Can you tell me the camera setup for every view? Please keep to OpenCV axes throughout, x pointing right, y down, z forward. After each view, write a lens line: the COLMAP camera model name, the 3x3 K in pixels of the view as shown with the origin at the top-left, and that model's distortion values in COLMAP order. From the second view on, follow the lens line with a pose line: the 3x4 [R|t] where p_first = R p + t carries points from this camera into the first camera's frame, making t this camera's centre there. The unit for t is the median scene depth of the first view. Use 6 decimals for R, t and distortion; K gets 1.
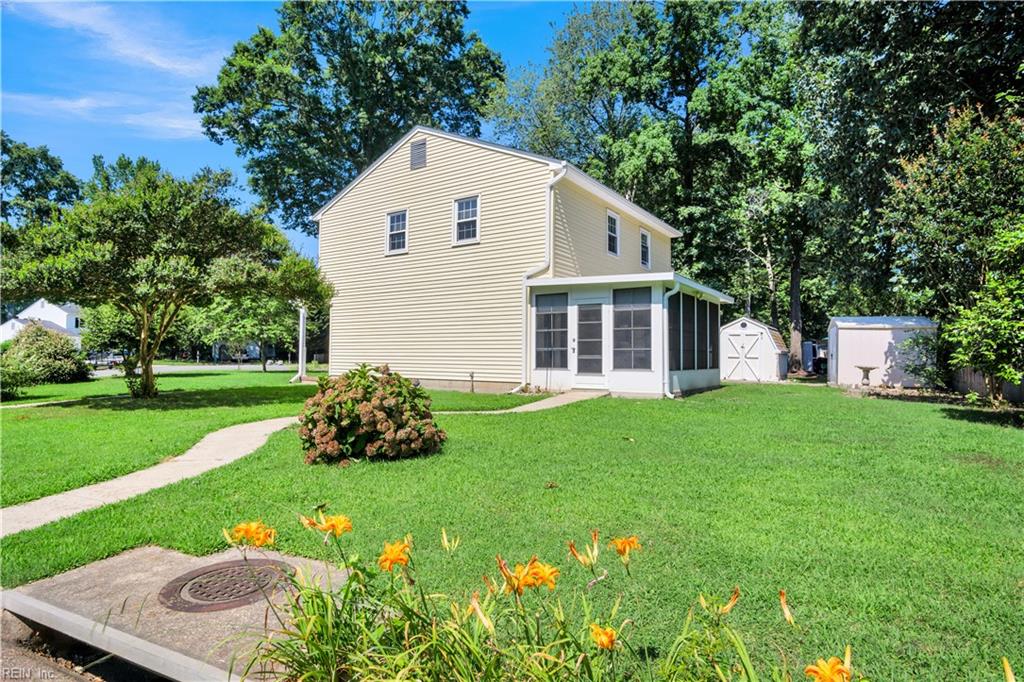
lens RADIAL K [[554.3, 0, 512.5], [0, 554.3, 343.7], [0, 0, 1]] dist [-0.025255, 0.000555]
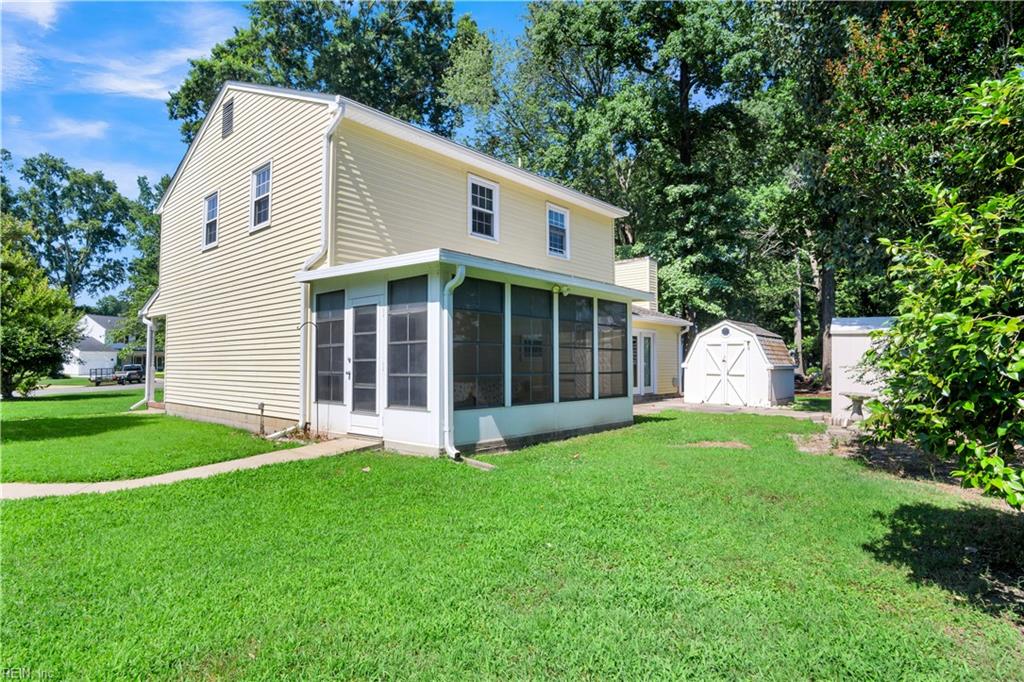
lens RADIAL K [[554.3, 0, 510.6], [0, 554.3, 343.7], [0, 0, 1]] dist [-0.025255, 0.000555]
pose [[0.990649, -0.013299, -0.135787, 0.349259], [0.011165, 0.999802, -0.016464, -0.011743], [0.135979, 0.014794, 0.990601, 0.326162]]
